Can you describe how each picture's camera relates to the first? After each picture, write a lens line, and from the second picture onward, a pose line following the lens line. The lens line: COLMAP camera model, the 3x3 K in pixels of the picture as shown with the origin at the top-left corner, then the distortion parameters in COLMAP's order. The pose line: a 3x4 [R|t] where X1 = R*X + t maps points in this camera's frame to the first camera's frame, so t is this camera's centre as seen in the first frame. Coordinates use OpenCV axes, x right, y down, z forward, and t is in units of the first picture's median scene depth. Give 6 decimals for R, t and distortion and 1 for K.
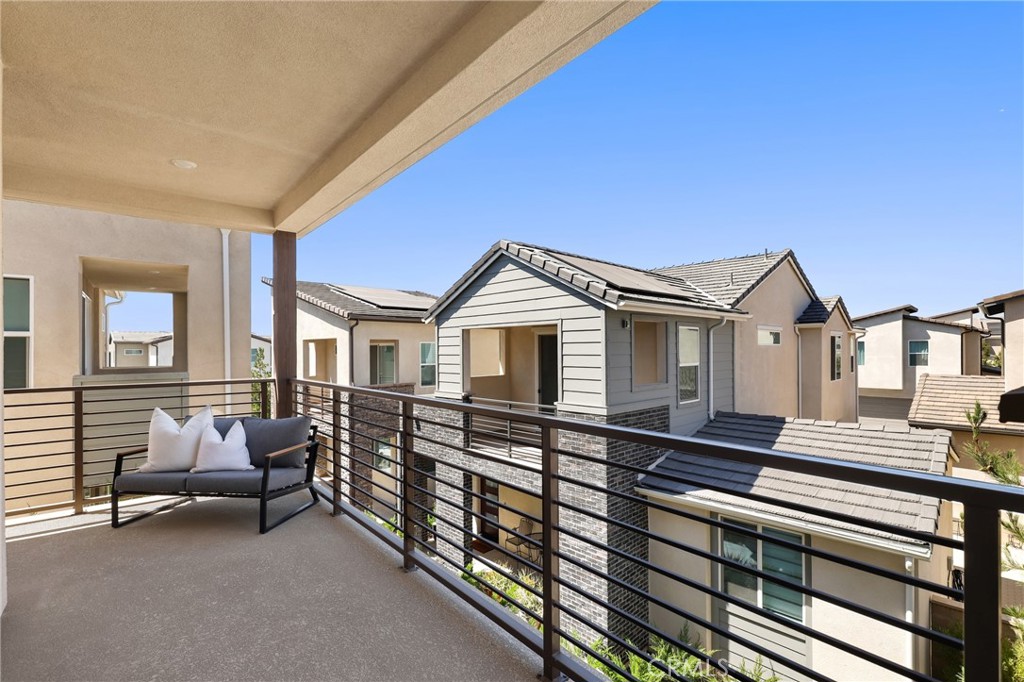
lens RADIAL K [[459.8, 0, 512.1], [0, 459.8, 347.4], [0, 0, 1]] dist [-0.002410, -0.000061]
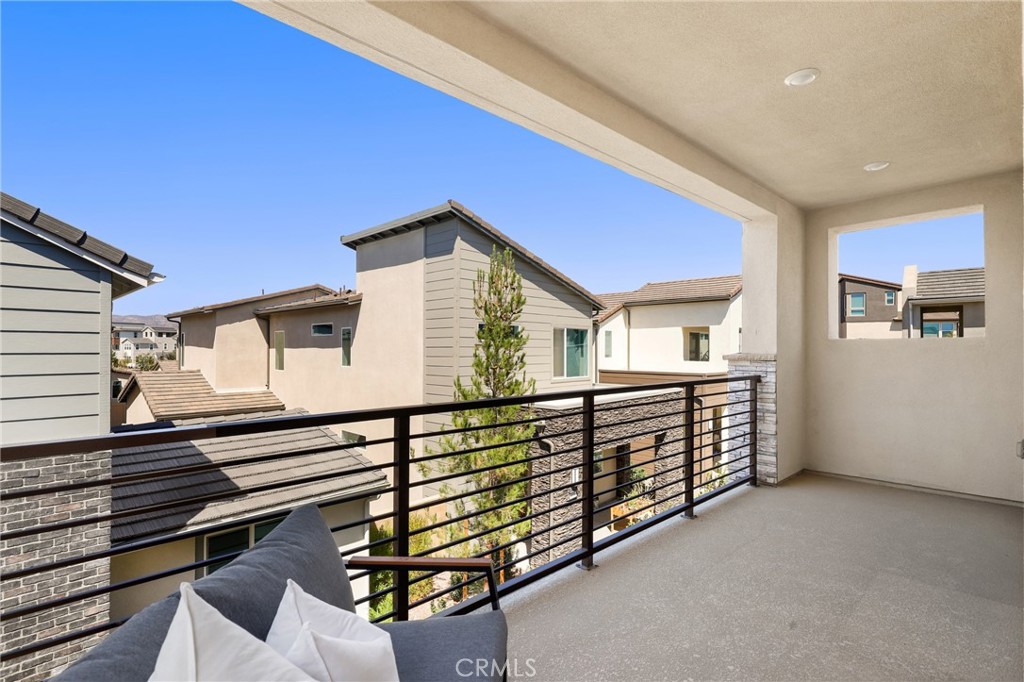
lens RADIAL K [[459.8, 0, 512.1], [0, 459.8, 347.4], [0, 0, 1]] dist [-0.002410, -0.000061]
pose [[-0.024896, 0.007176, 0.999664, -1.182793], [-0.005321, 0.999959, -0.007310, 0.018675], [-0.999676, -0.005501, -0.024856, 1.159331]]
